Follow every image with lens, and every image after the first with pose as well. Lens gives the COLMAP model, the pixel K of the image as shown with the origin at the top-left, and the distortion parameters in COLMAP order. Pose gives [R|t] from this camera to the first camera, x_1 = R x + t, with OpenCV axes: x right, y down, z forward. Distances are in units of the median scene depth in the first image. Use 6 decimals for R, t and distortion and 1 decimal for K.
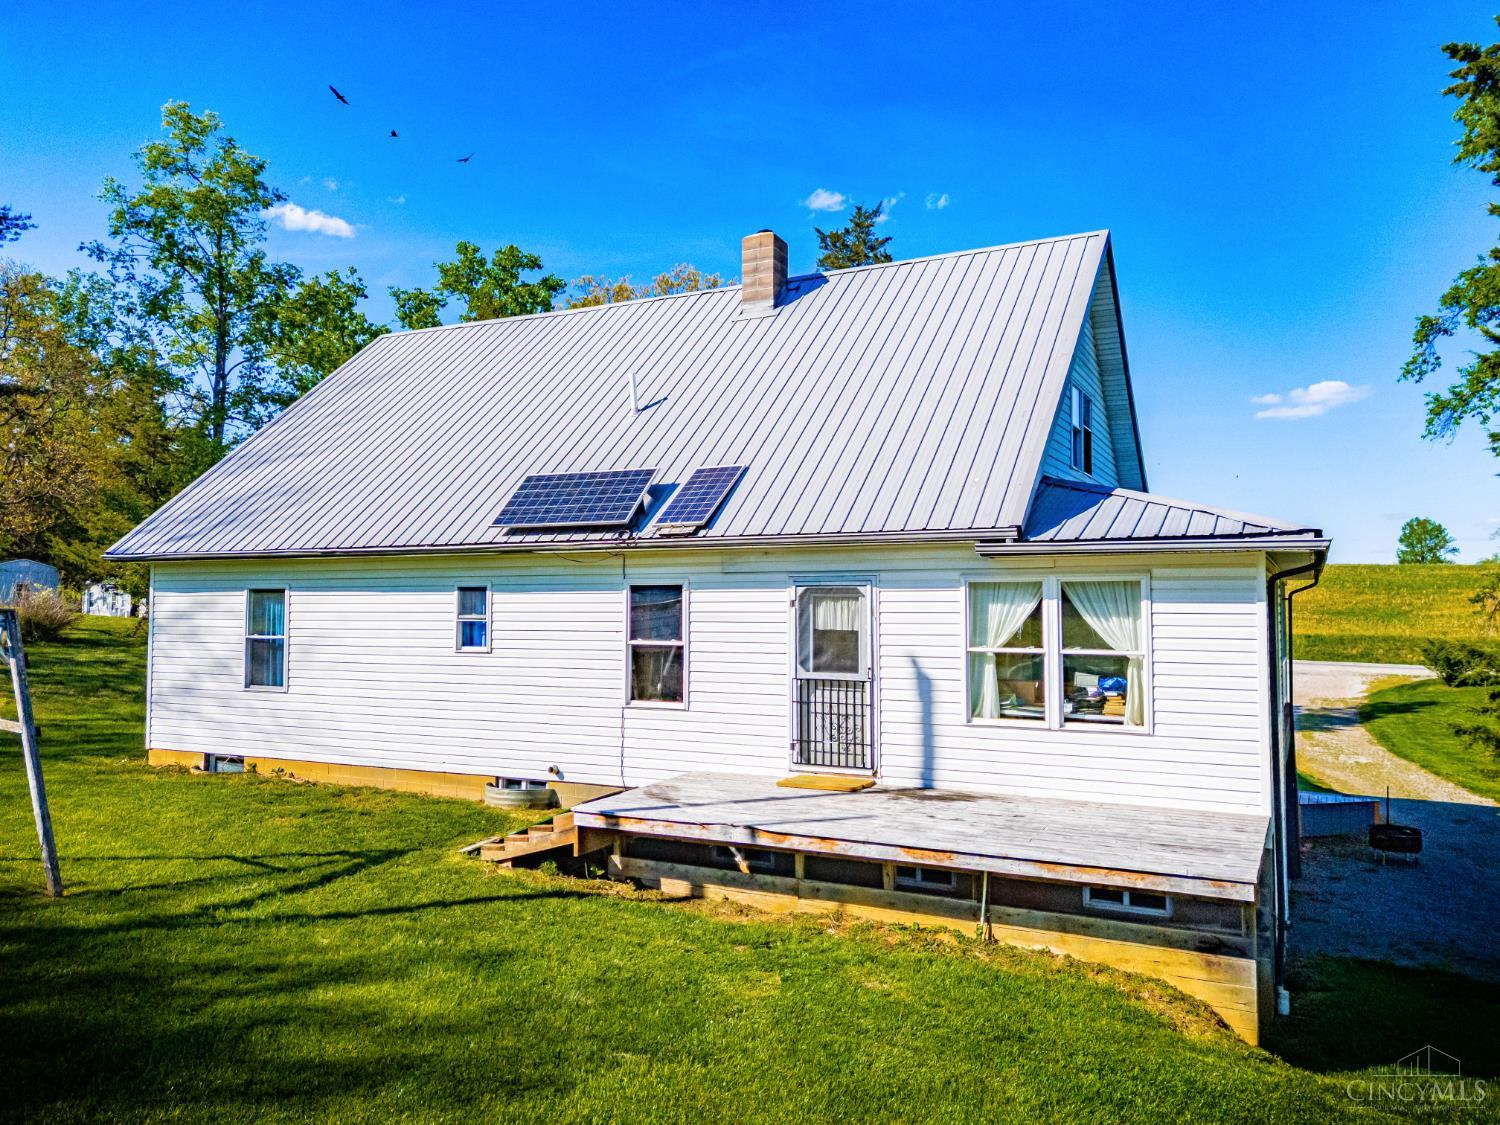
lens RADIAL K [[1056.3, 0, 750.0], [0, 1056.3, 562.5], [0, 0, 1]] dist [0.029008, -0.000348]
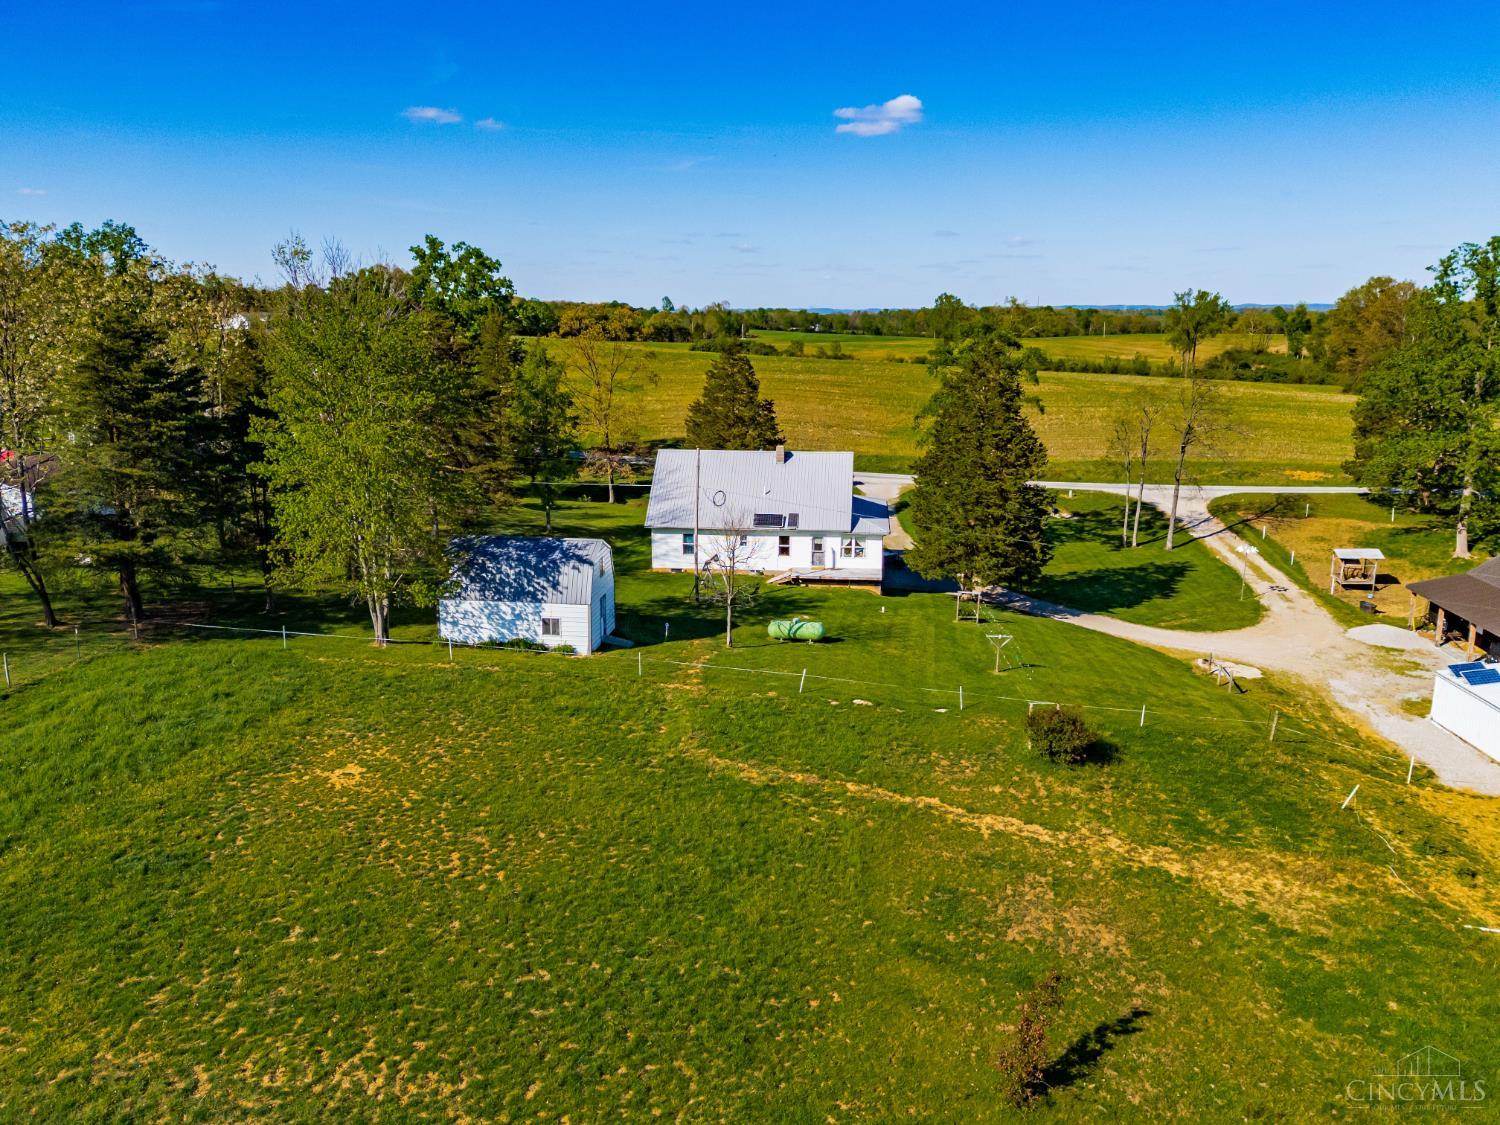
lens RADIAL K [[1056.3, 0, 750.0], [0, 1056.3, 562.5], [0, 0, 1]] dist [0.029008, -0.000348]
pose [[0.932256, -0.079303, 0.353000, -2.448323], [-0.017389, 0.964733, 0.262656, -1.425601], [-0.361380, -0.251002, 0.897999, -4.360543]]
